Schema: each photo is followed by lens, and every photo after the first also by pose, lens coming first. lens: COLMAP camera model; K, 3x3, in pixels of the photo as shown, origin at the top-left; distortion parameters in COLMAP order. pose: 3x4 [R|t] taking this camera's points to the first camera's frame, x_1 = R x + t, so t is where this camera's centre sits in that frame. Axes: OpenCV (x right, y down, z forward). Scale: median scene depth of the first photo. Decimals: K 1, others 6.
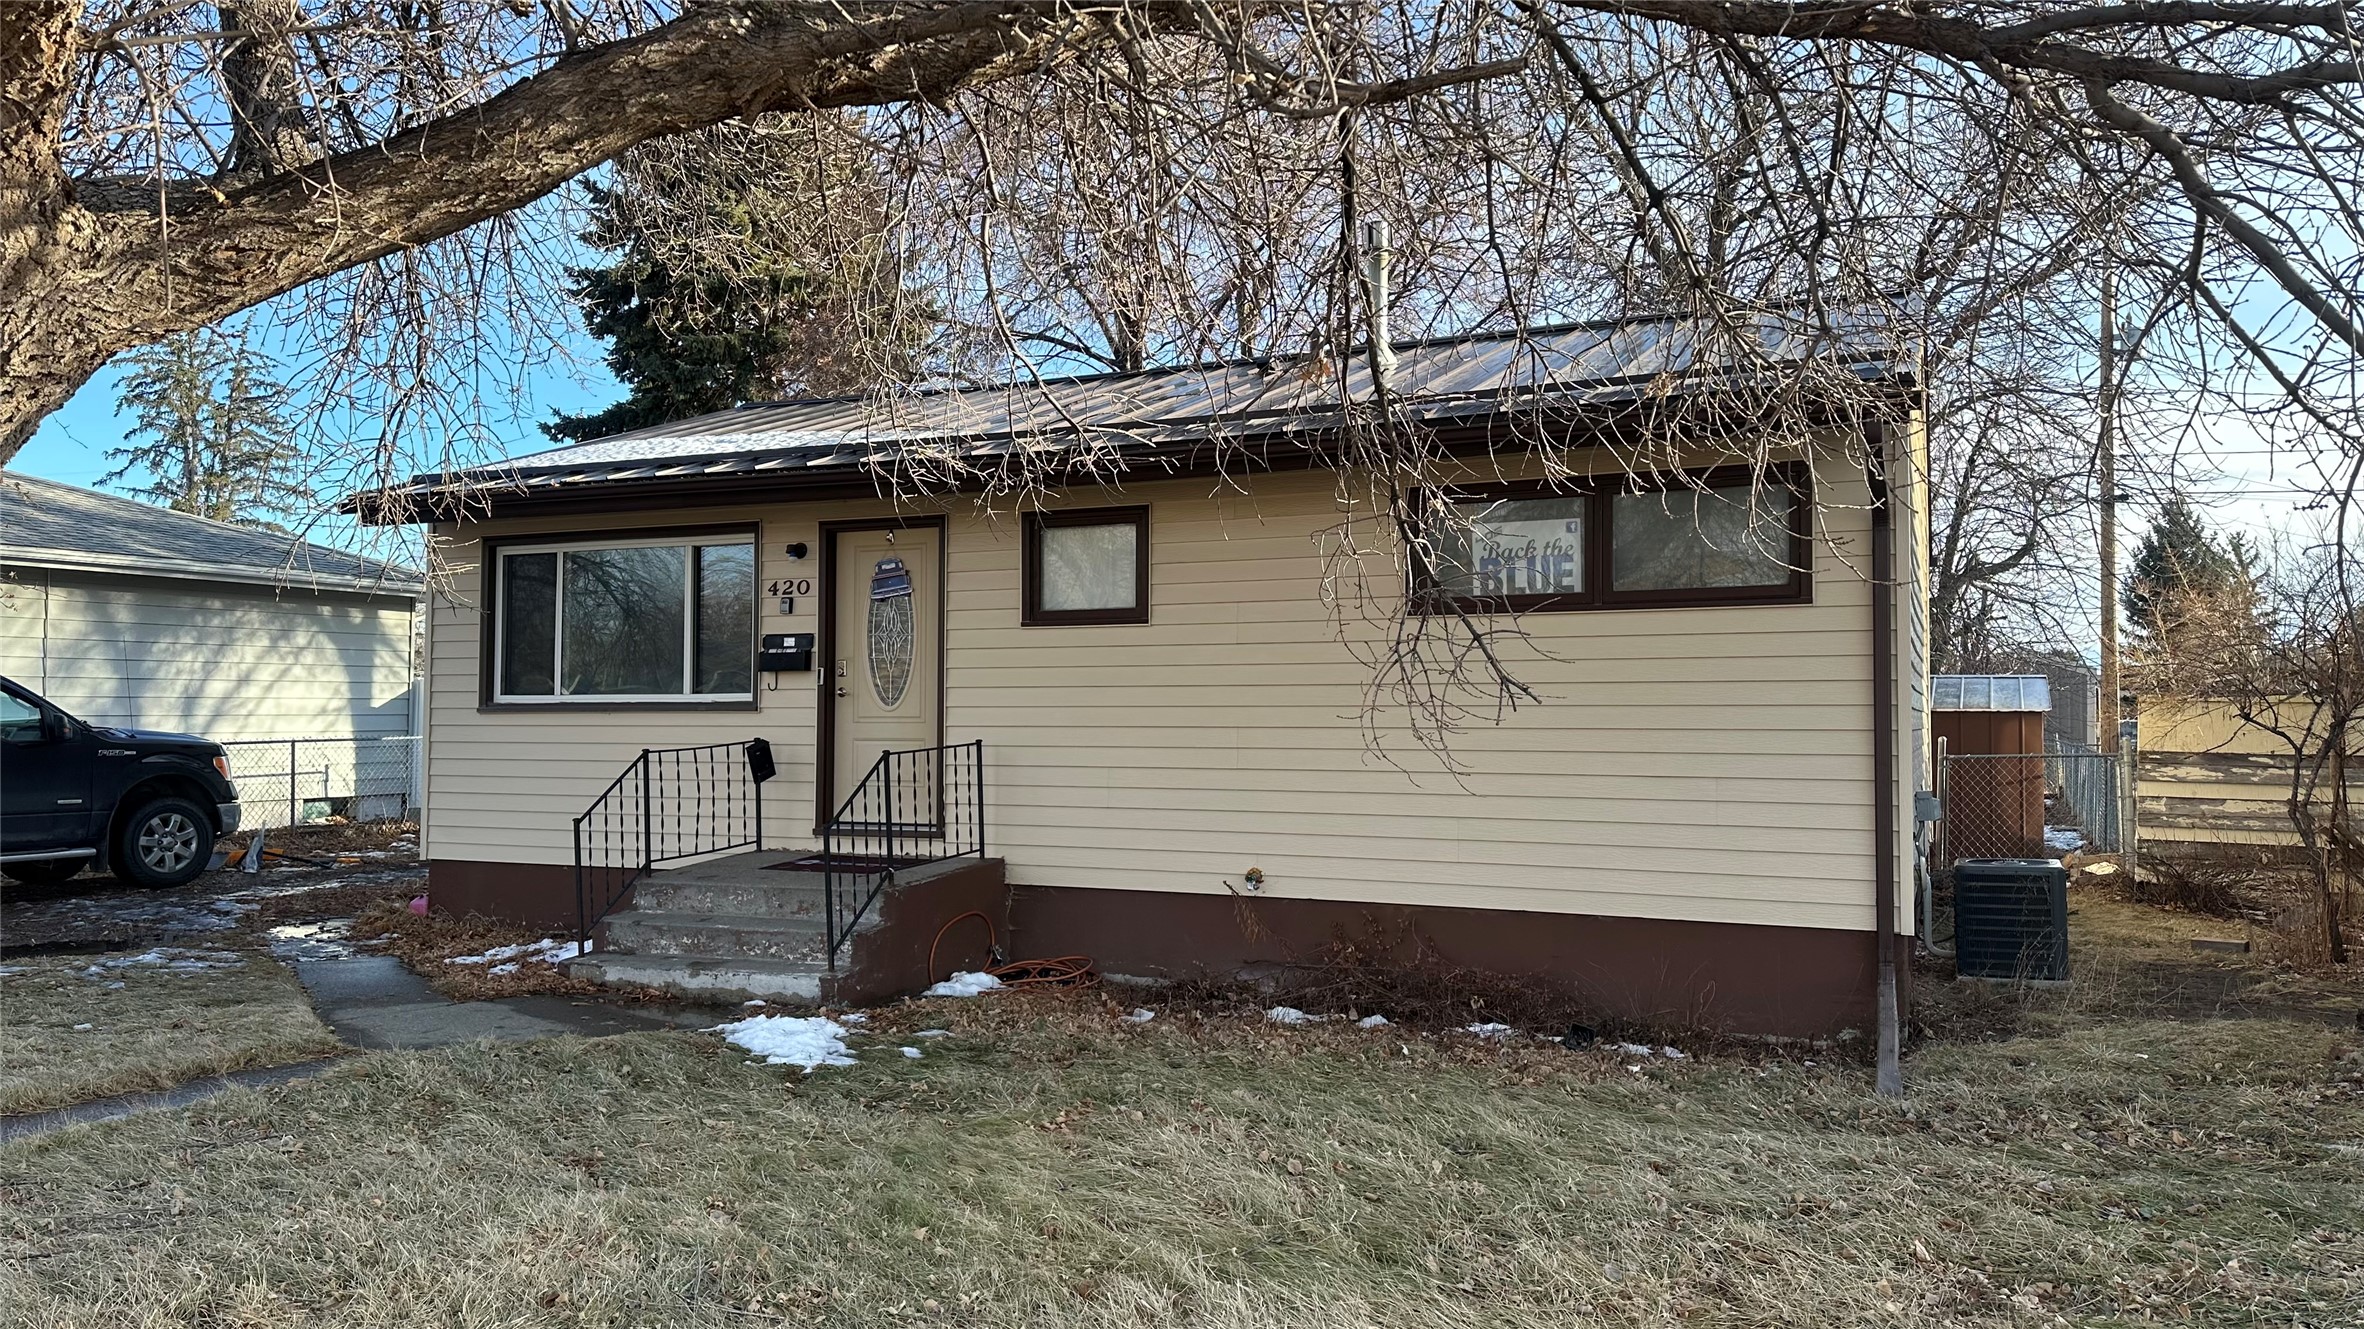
lens RADIAL K [[1614.2, 0, 1192.2], [0, 1614.2, 668.0], [0, 0, 1]] dist [0.065900, -0.000443]
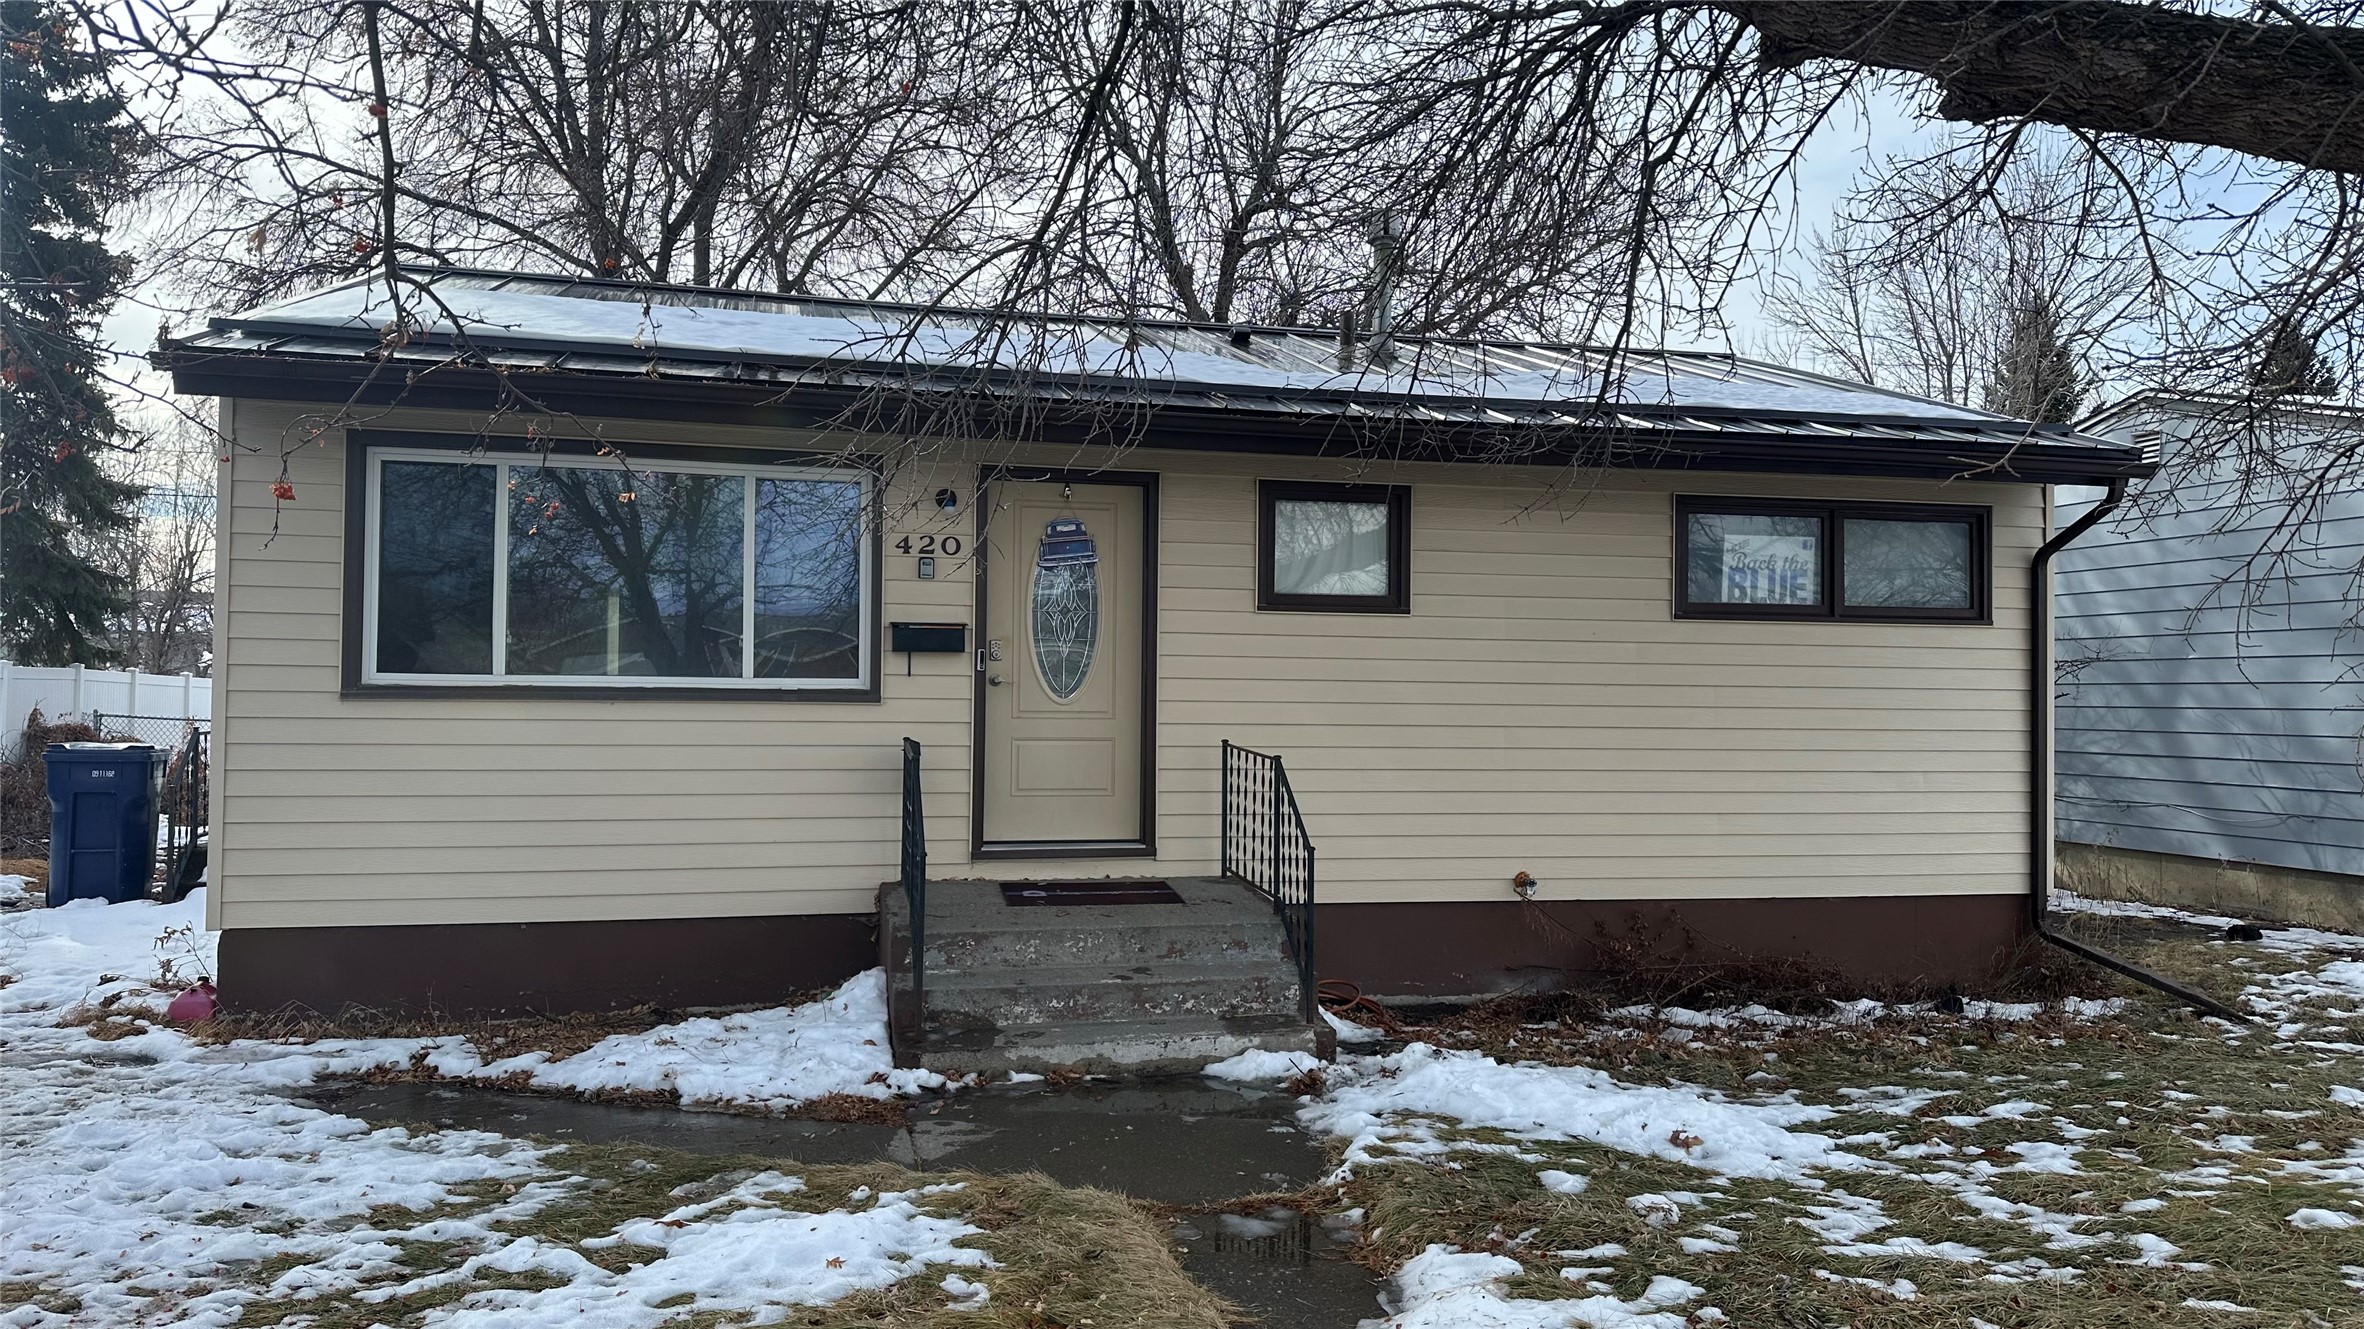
lens RADIAL K [[1614.2, 0, 1187.7], [0, 1614.2, 682.0], [0, 0, 1]] dist [0.065900, -0.000443]
pose [[0.797770, 0.013927, 0.602801, -0.662543], [-0.029190, 0.999453, 0.015541, 0.000624], [-0.602255, -0.029994, 0.797740, 0.323109]]
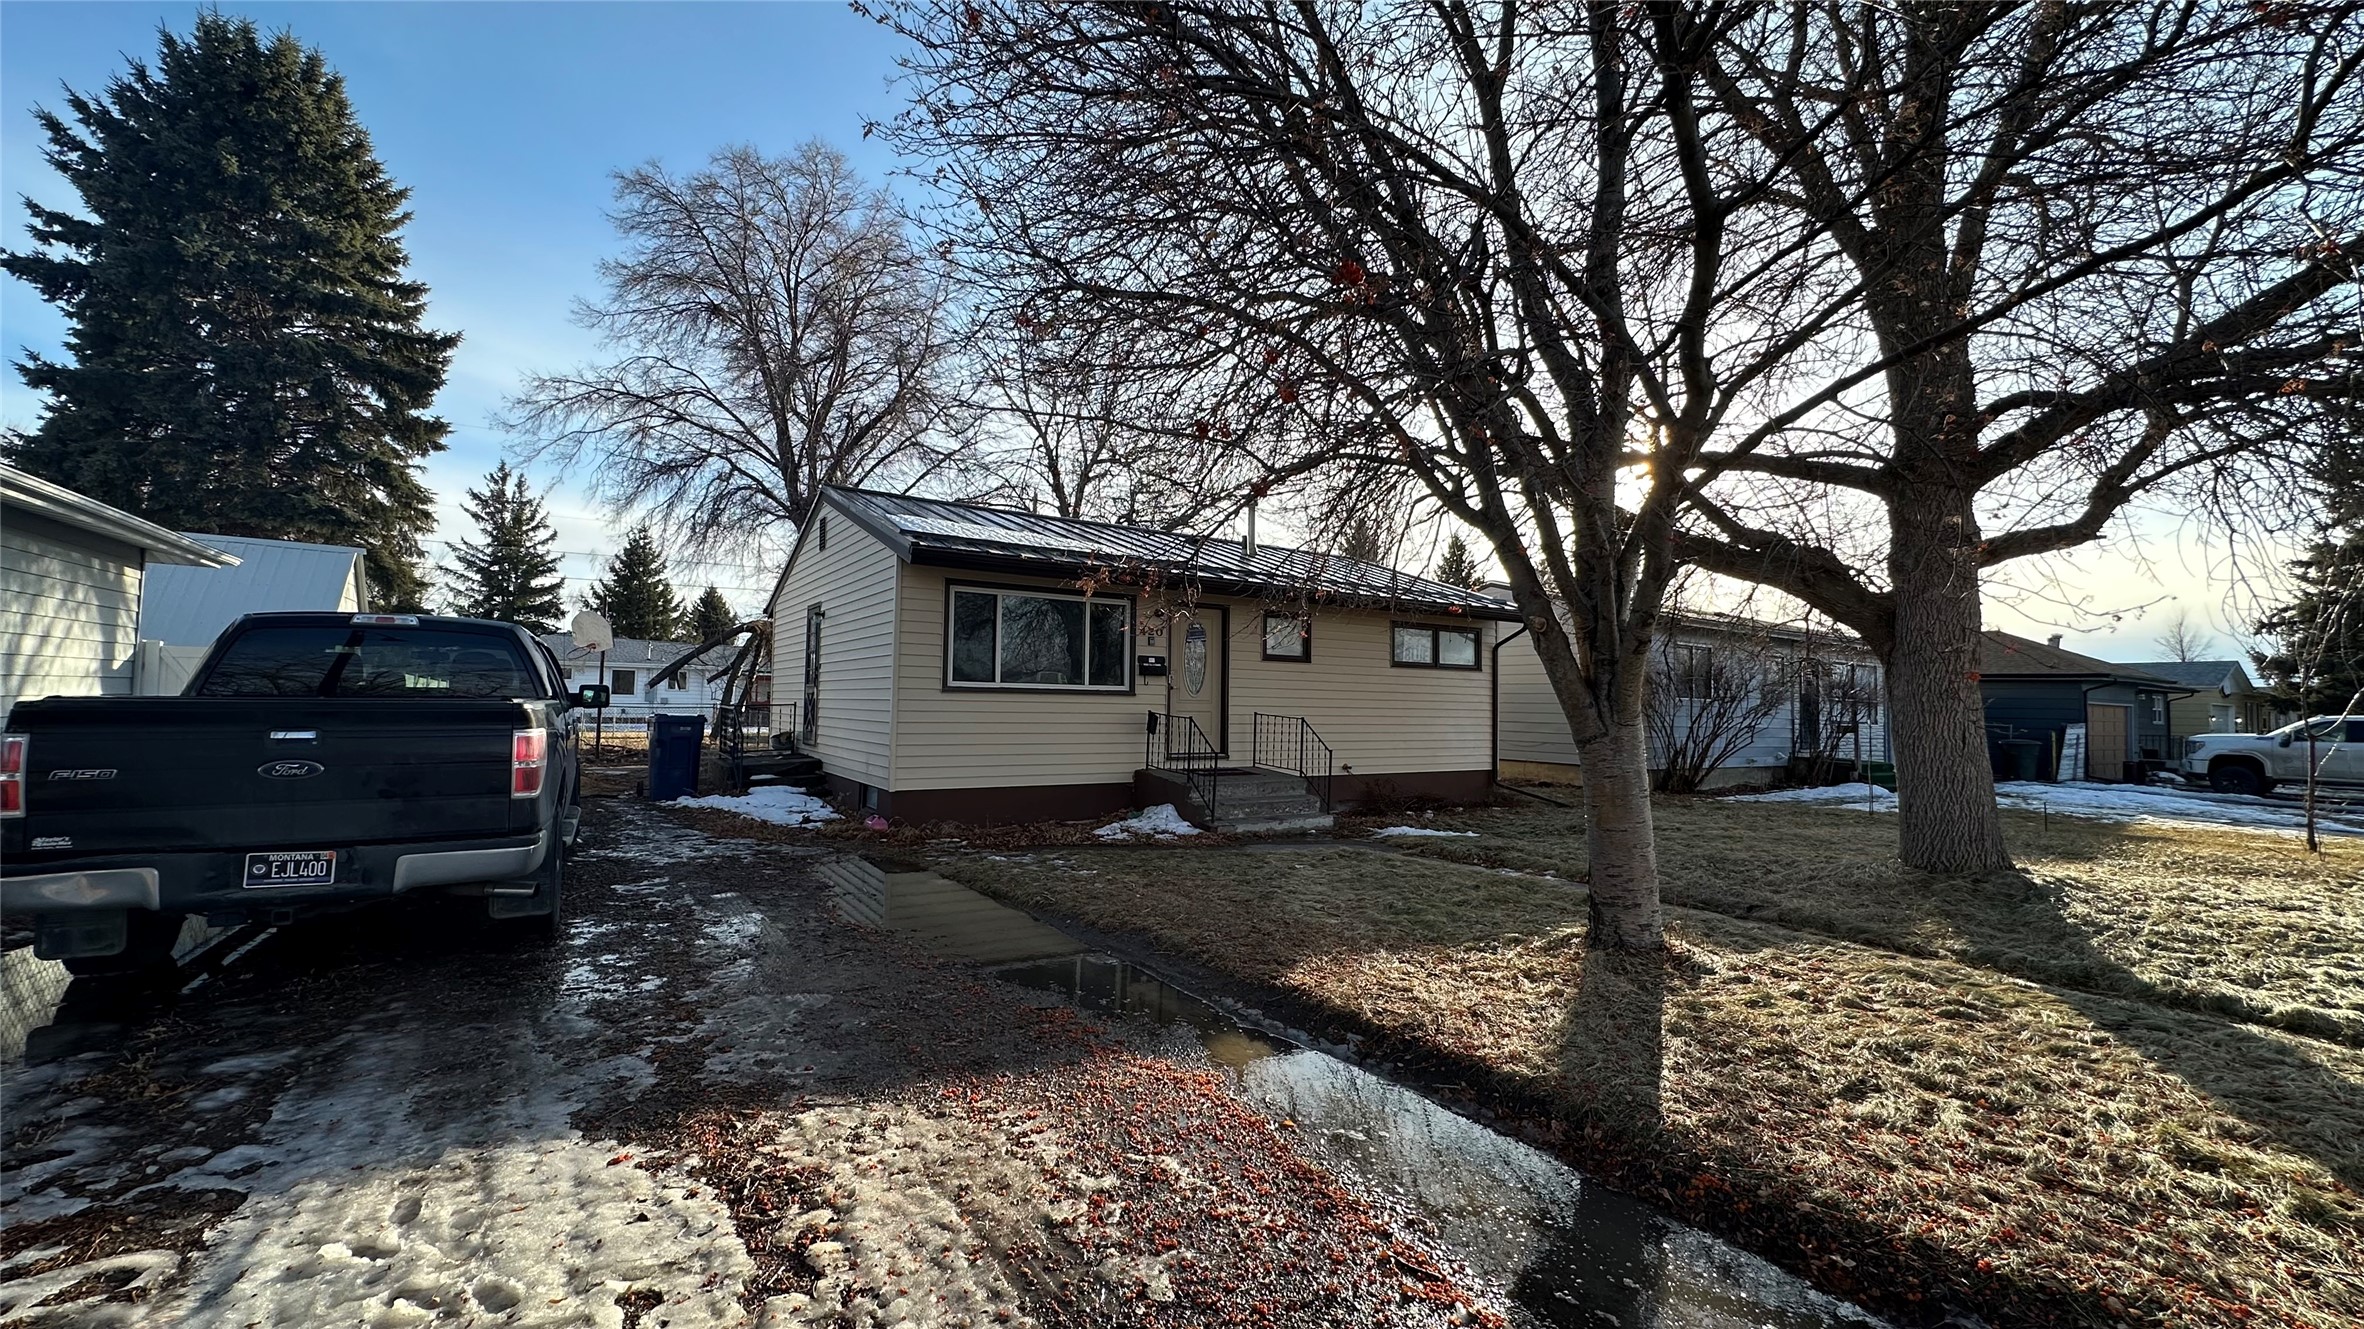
lens RADIAL K [[942.8, 0, 1186.2], [0, 942.8, 657.3], [0, 0, 1]] dist [-0.002216, 0.000210]
pose [[0.537565, 0.053702, 0.841511, -1.248820], [-0.042022, 0.998436, -0.036872, 0.021153], [-0.842175, -0.015541, 0.538981, 0.390996]]
